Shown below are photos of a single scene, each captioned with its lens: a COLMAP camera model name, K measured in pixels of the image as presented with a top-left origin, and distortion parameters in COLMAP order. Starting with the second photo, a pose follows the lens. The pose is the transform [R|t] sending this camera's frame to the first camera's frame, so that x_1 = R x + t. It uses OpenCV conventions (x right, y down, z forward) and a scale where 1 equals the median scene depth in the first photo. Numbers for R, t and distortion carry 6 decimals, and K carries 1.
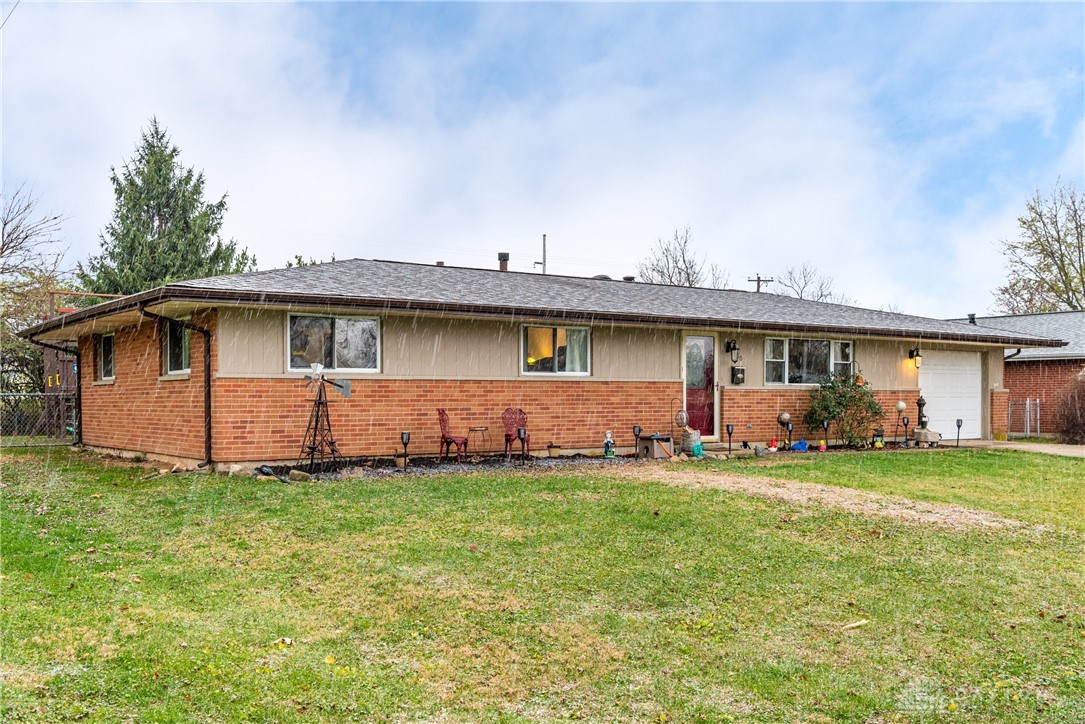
lens RADIAL K [[1043.3, 0, 540.4], [0, 1043.3, 405.1], [0, 0, 1]] dist [-0.002126, -0.014232]
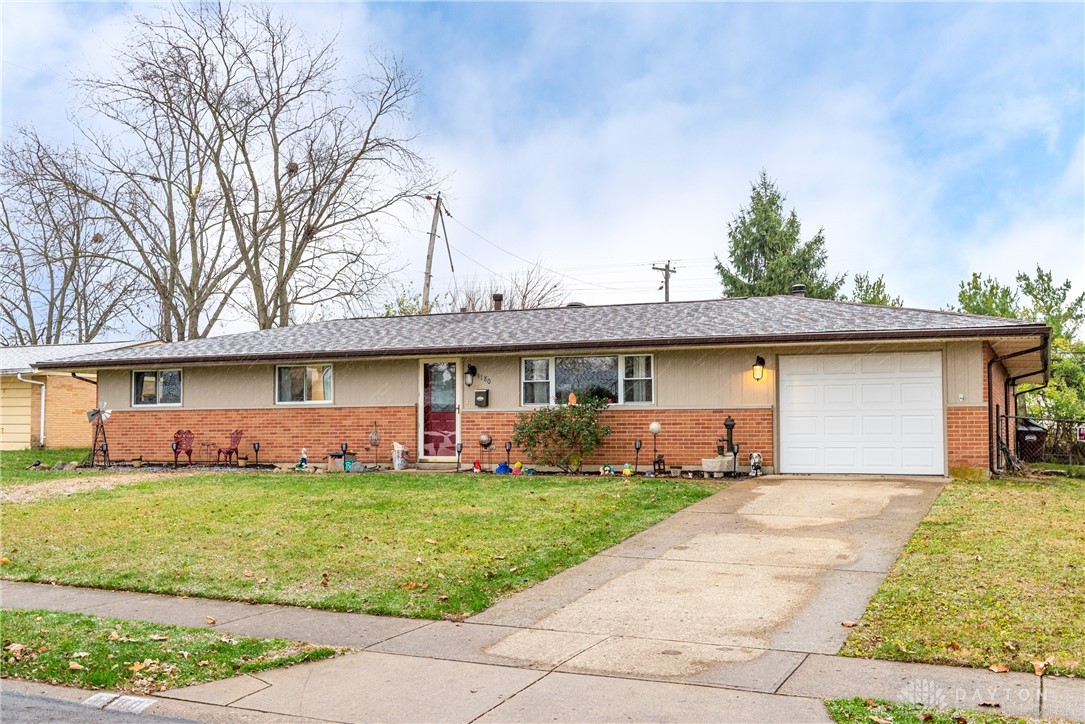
lens RADIAL K [[1127.9, 0, 542.5], [0, 1127.9, 362.0], [0, 0, 1]] dist [-0.011743, -0.006738]
pose [[0.506259, -0.057908, -0.860435, 1.280214], [-0.004166, 0.997567, -0.069589, 0.014178], [0.862371, 0.038814, 0.504787, 0.531456]]
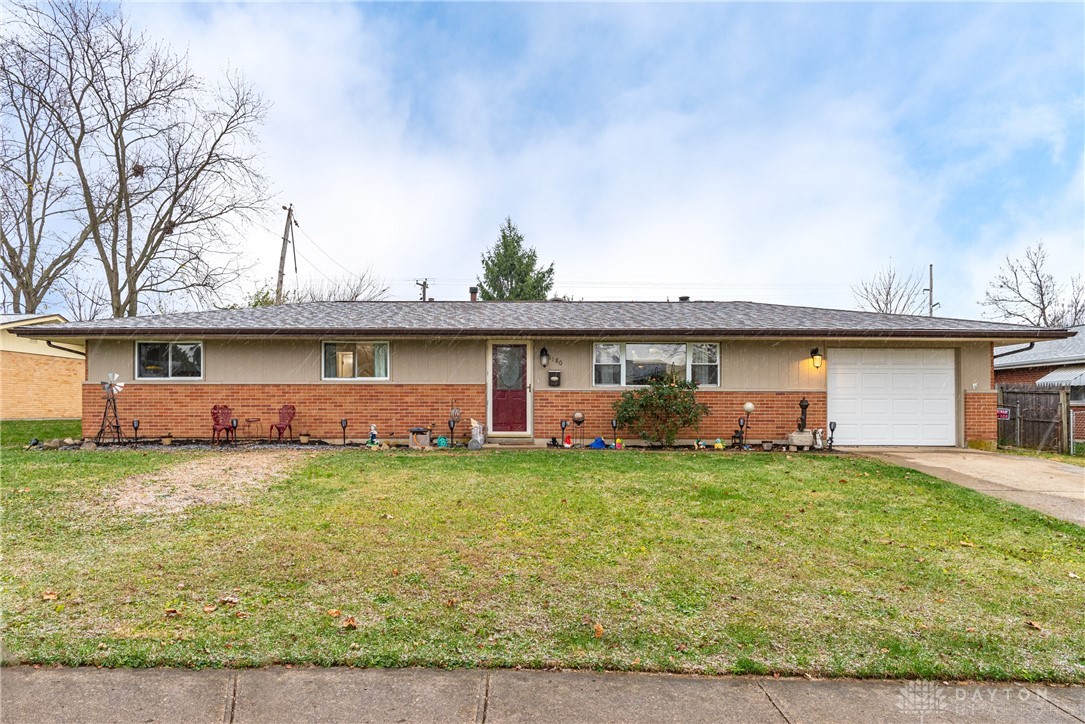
lens RADIAL K [[748.2, 0, 539.7], [0, 748.2, 396.6], [0, 0, 1]] dist [0.002586, -0.003725]
pose [[0.803488, -0.004898, -0.595301, 0.708940], [-0.007878, 0.999791, -0.018859, 0.006913], [0.595269, 0.019843, 0.803281, 0.378910]]
